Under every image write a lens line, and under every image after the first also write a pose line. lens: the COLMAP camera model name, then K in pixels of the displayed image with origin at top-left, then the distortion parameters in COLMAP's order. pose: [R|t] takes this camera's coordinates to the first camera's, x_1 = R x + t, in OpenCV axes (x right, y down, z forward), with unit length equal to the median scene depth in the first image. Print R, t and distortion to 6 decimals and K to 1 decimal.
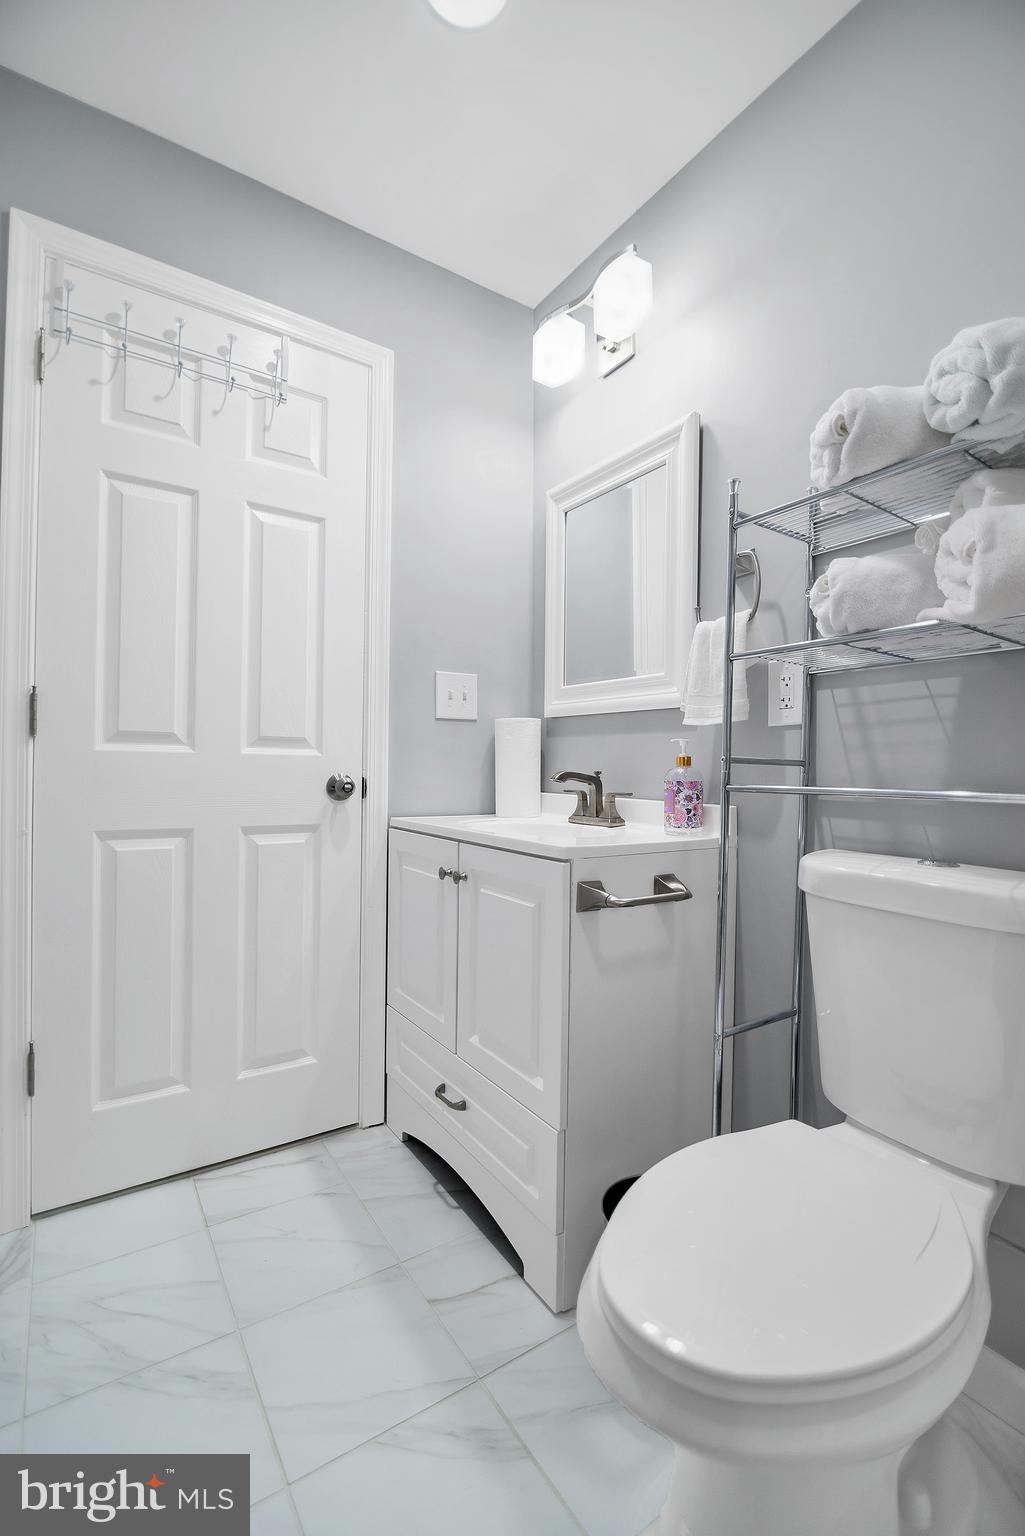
lens RADIAL K [[674.4, 0, 507.3], [0, 674.4, 775.7], [0, 0, 1]] dist [-0.009785, -0.001740]
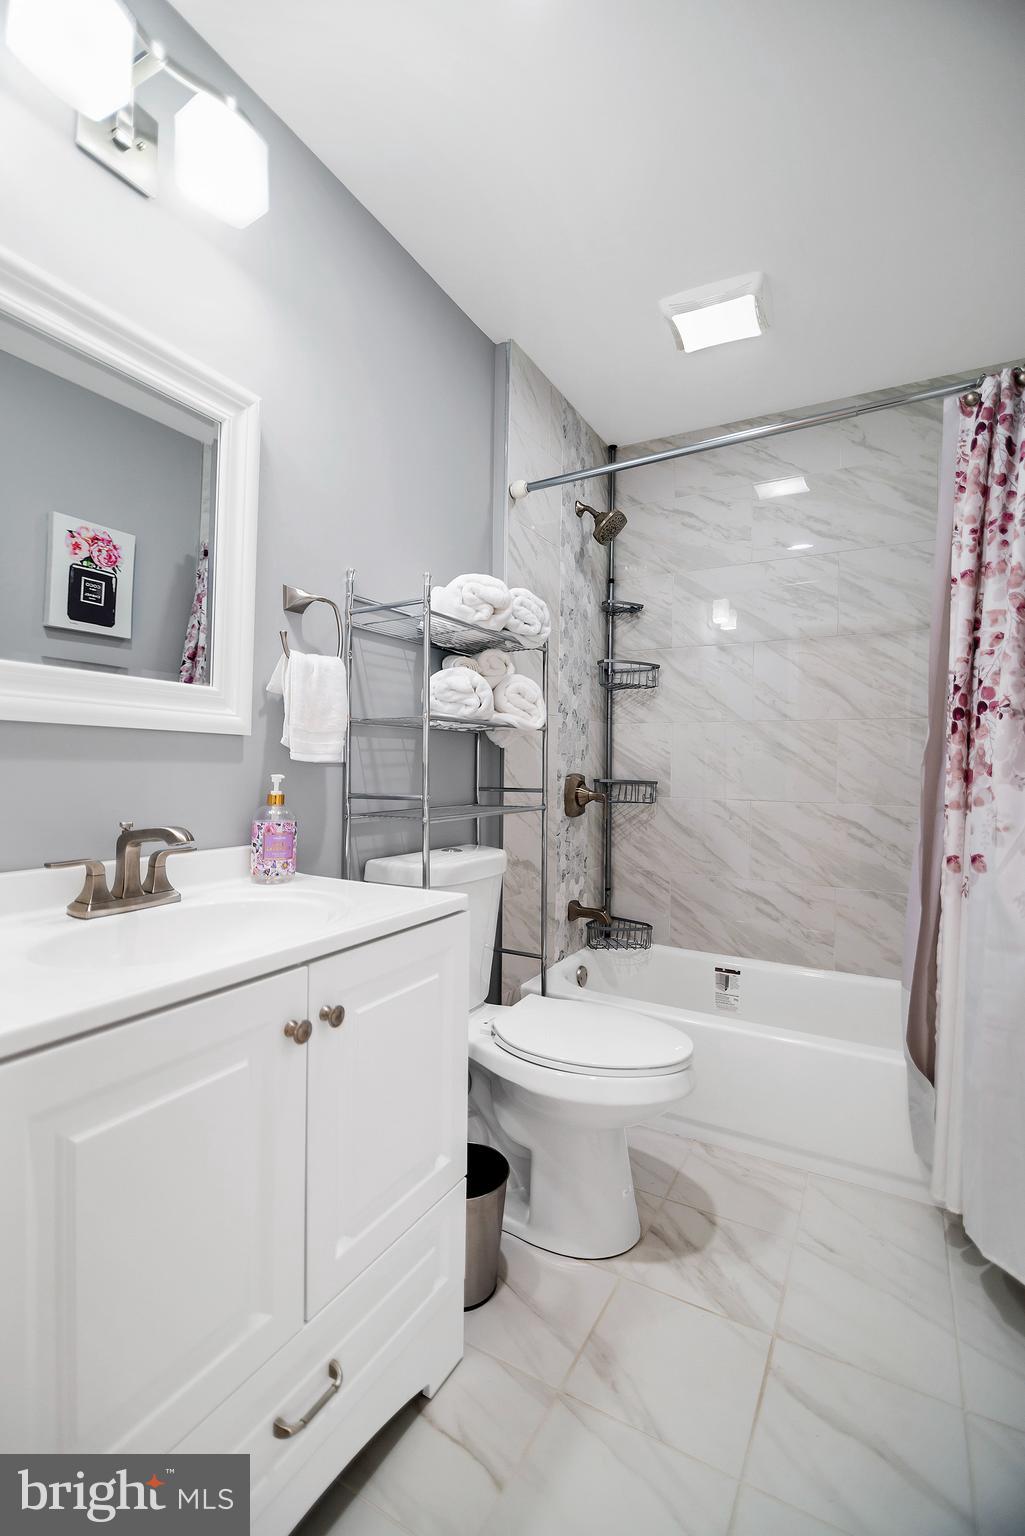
lens RADIAL K [[674.4, 0, 503.3], [0, 674.4, 765.2], [0, 0, 1]] dist [-0.009785, -0.001740]
pose [[-0.442174, -0.037190, 0.896158, -0.790533], [-0.019677, 0.999302, 0.031761, -0.120765], [-0.896714, -0.003590, -0.442597, 1.323401]]
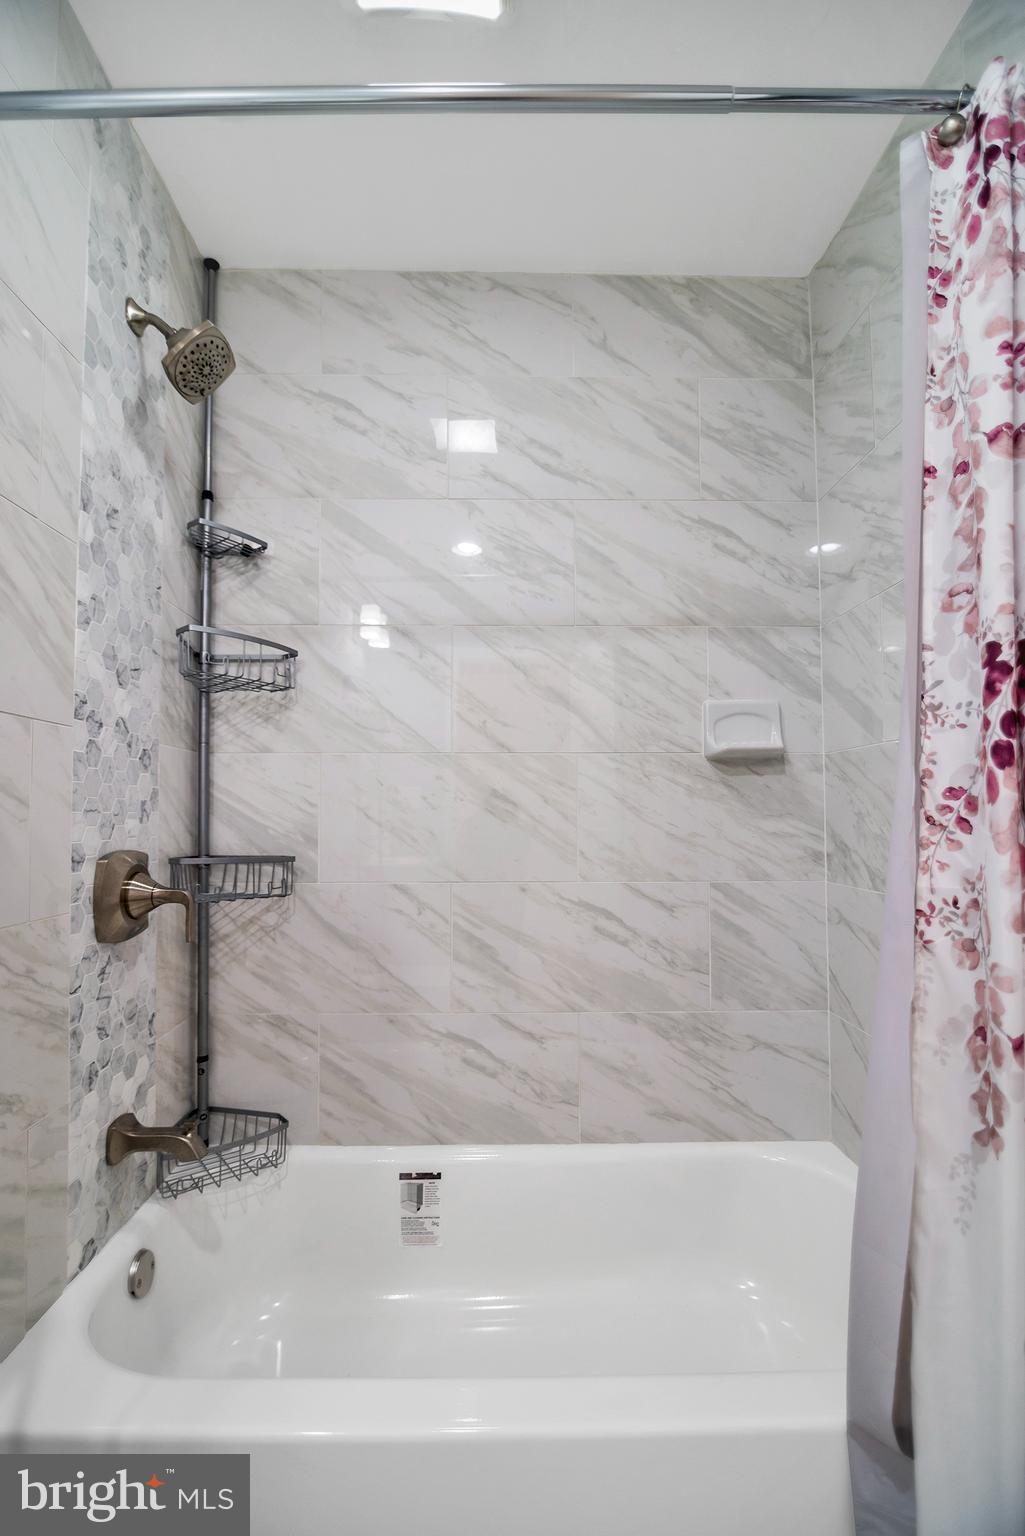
lens RADIAL K [[674.4, 0, 497.7], [0, 674.4, 793.4], [0, 0, 1]] dist [-0.009785, -0.001740]
pose [[-0.837723, -0.009059, 0.546021, -0.058600], [-0.017391, 0.999798, -0.010094, -0.117800], [-0.545819, -0.017952, -0.837711, 0.755796]]
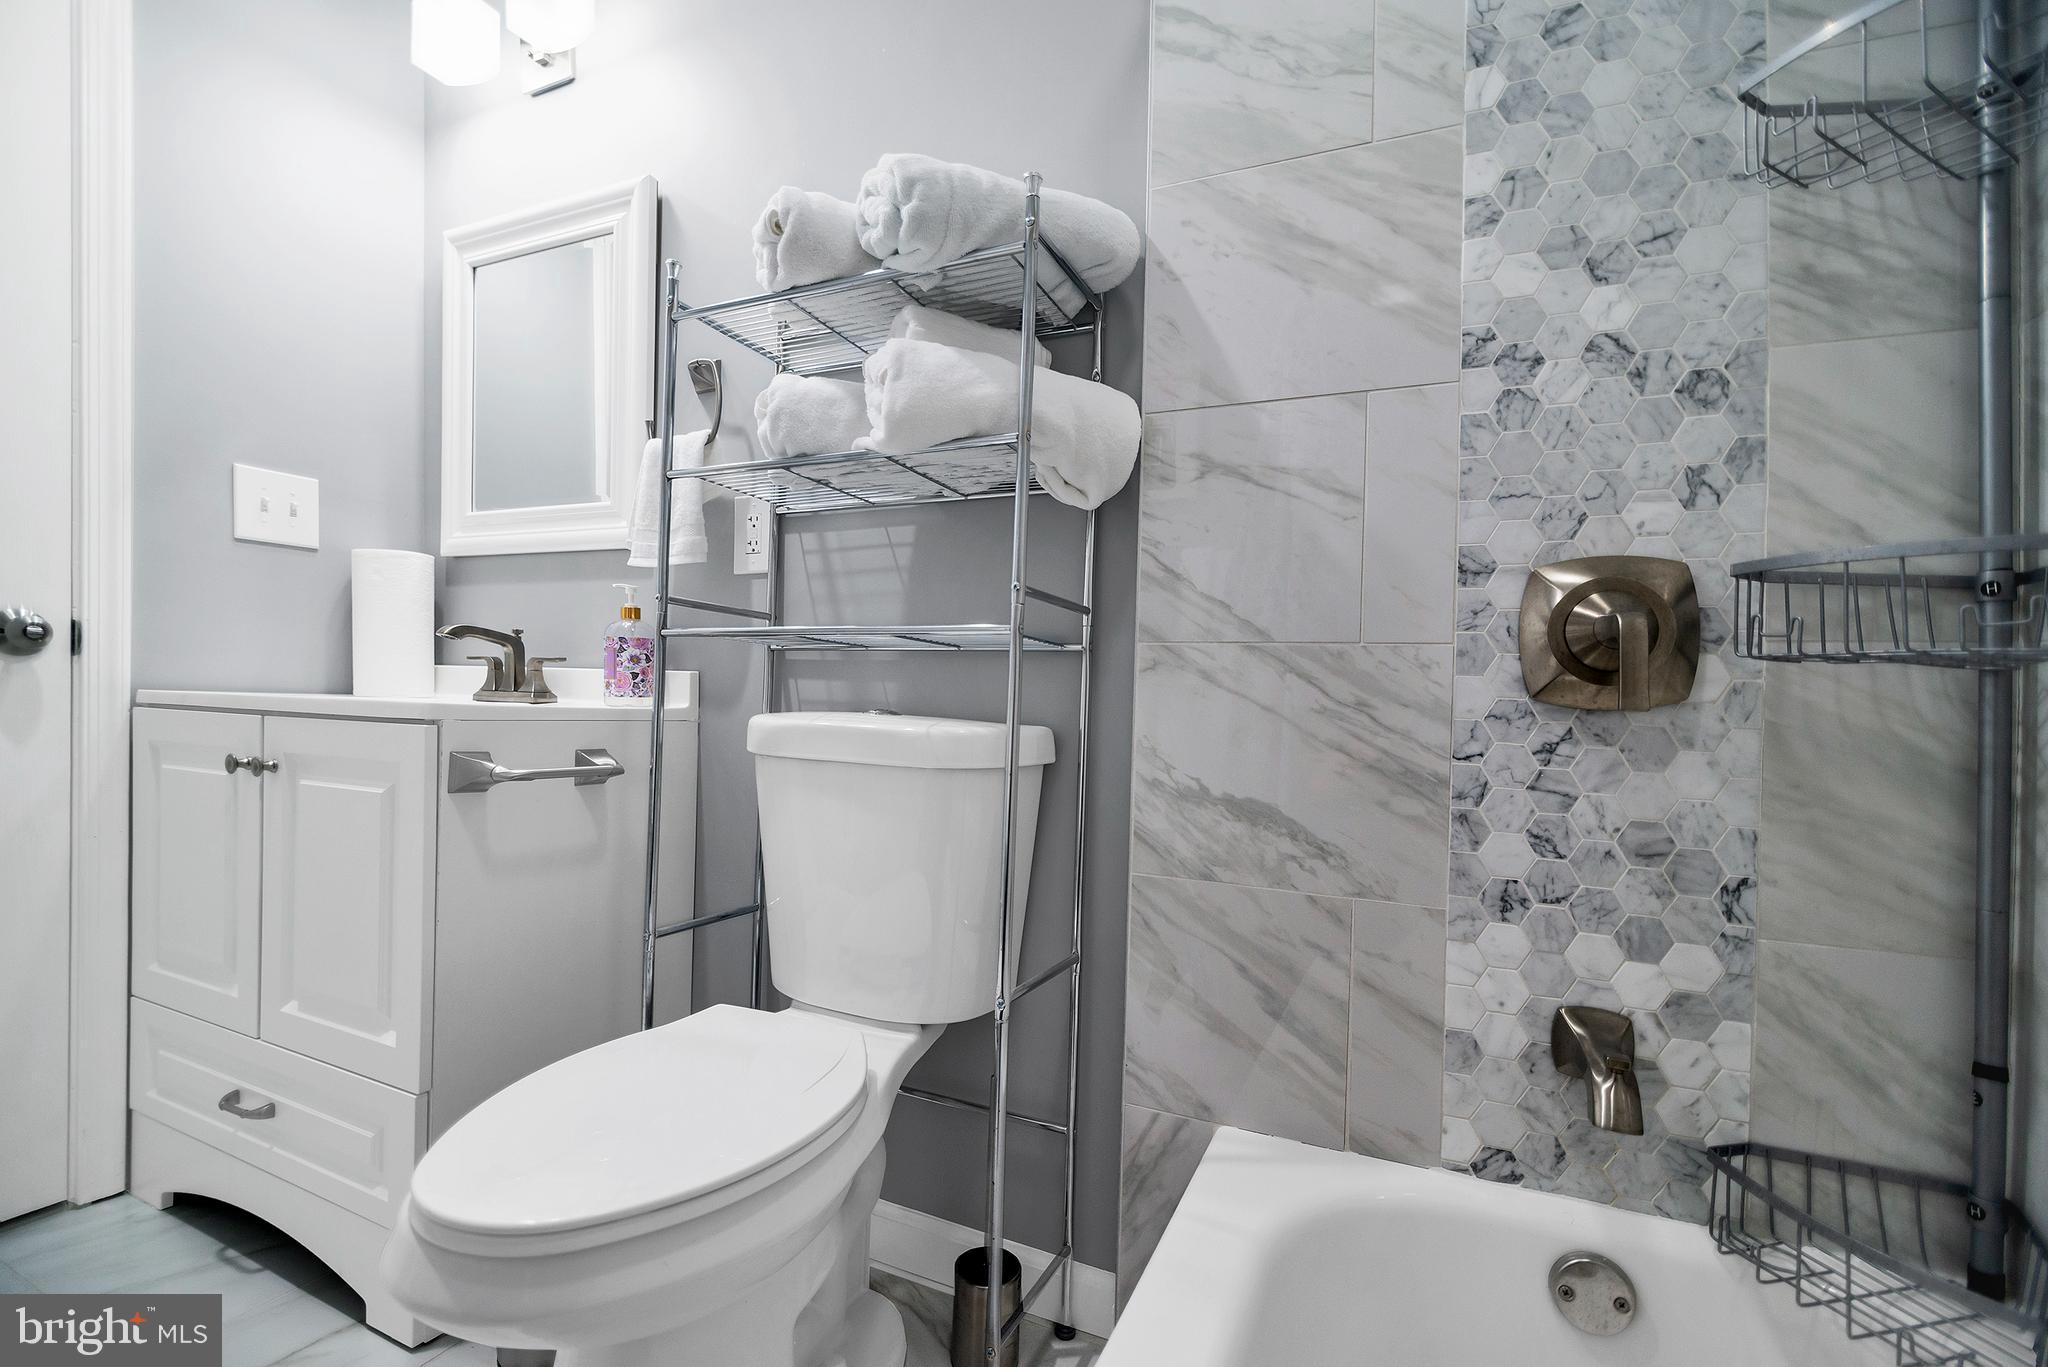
lens RADIAL K [[899.2, 0, 1004.7], [0, 899.2, 695.4], [0, 0, 1]] dist [-0.009785, -0.001740]
pose [[0.850052, 0.005125, 0.526674, 0.093068], [-0.004390, 0.999987, -0.002645, 0.085526], [-0.526681, -0.000063, 0.850063, -0.138532]]
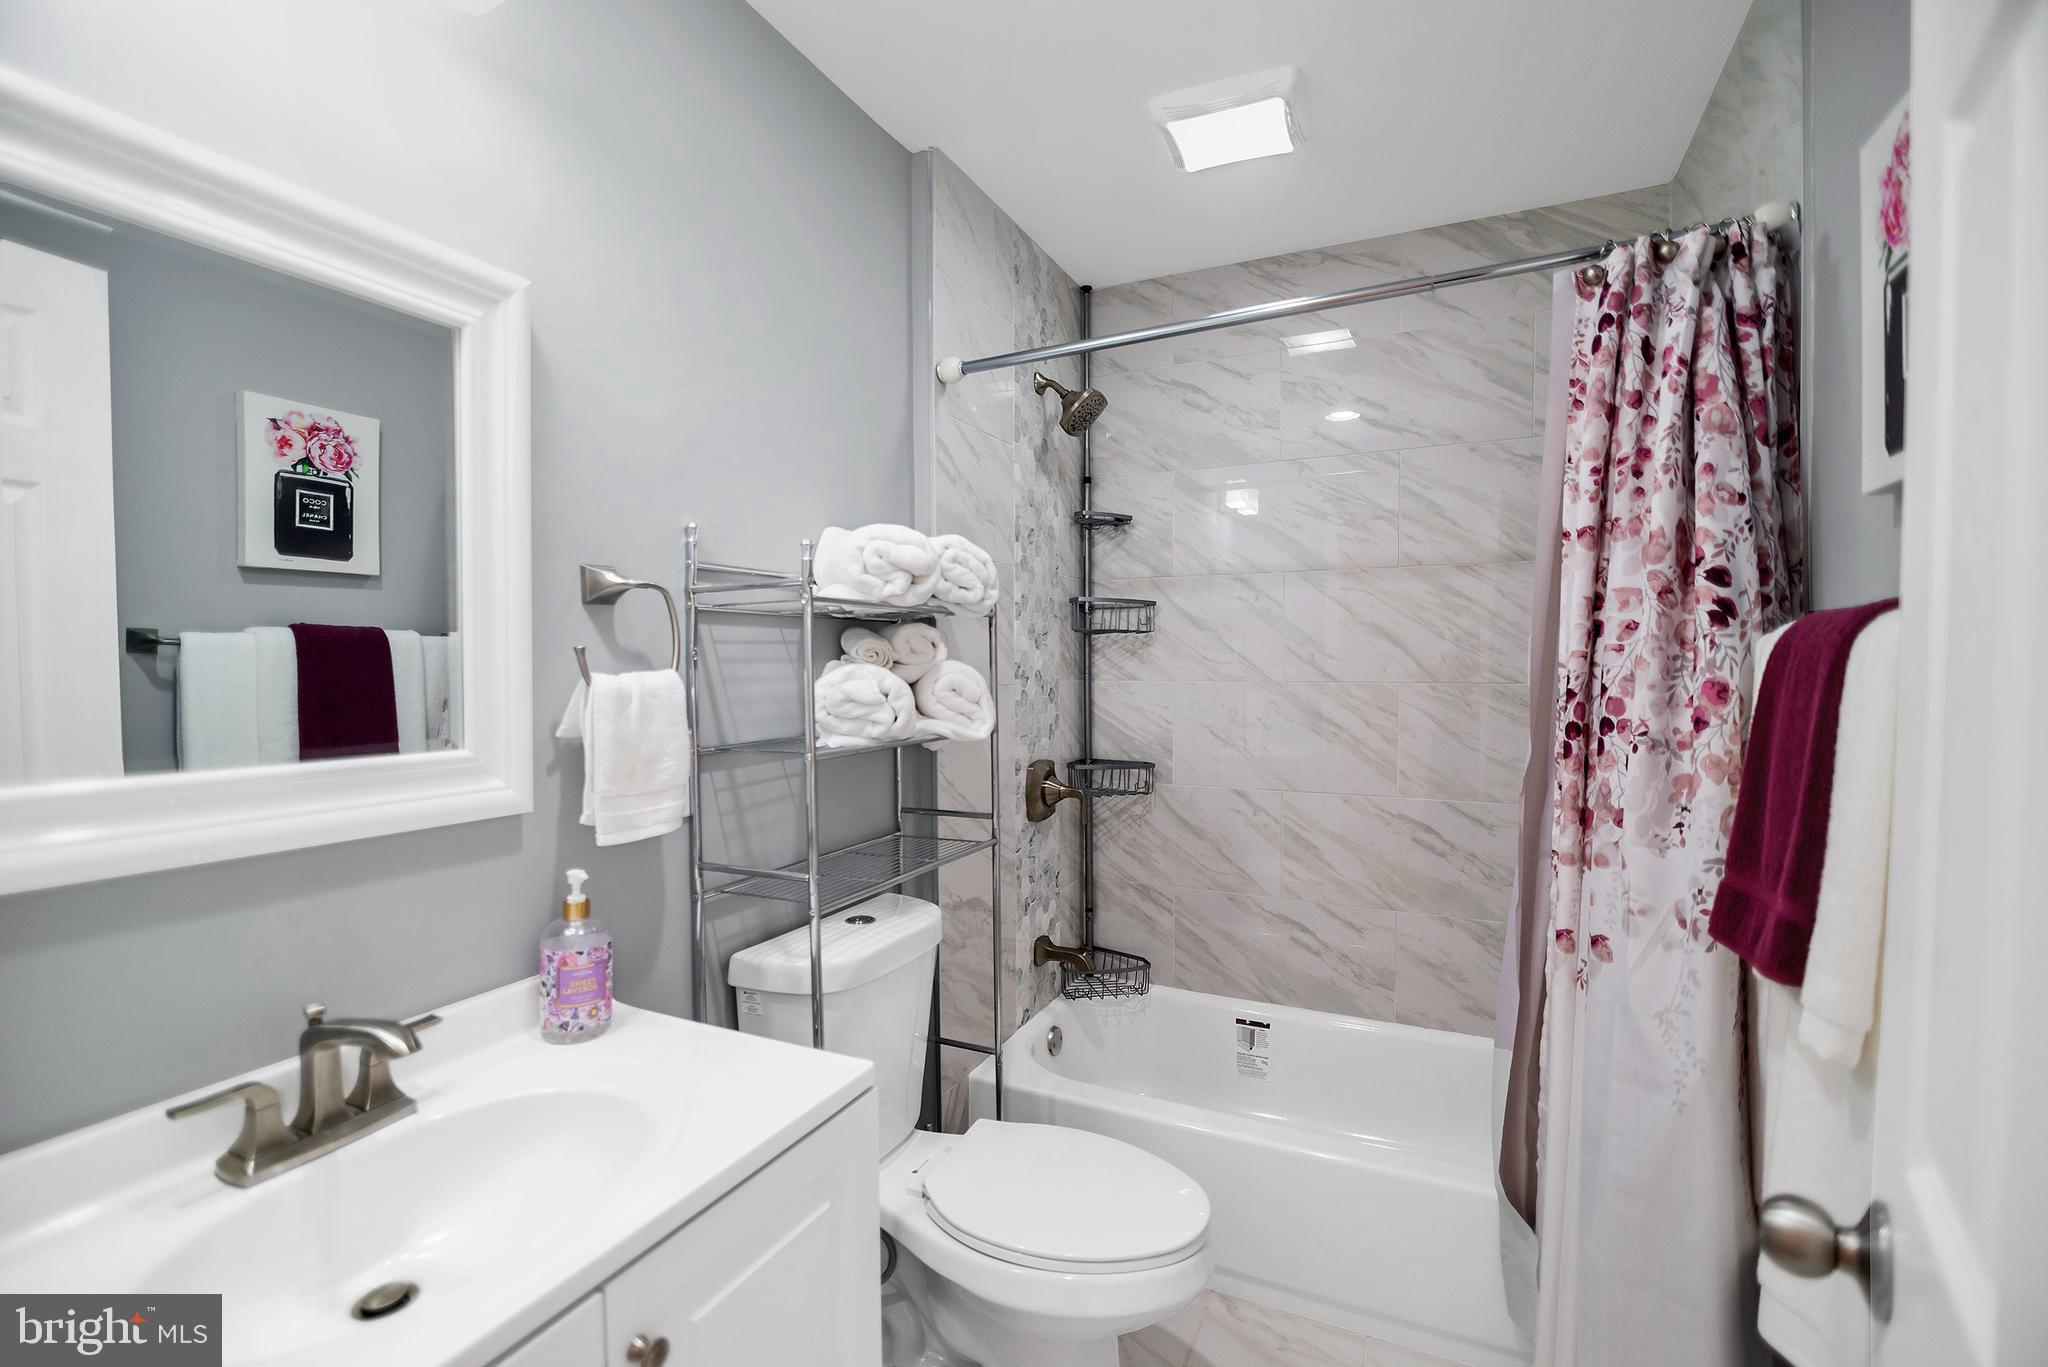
lens RADIAL K [[899.2, 0, 1016.6], [0, 899.2, 692.2], [0, 0, 1]] dist [-0.009785, -0.001740]
pose [[-0.506743, -0.059521, 0.860040, -0.689377], [-0.003020, 0.997730, 0.067270, -0.308865], [-0.862092, 0.031491, -0.505773, 1.244374]]
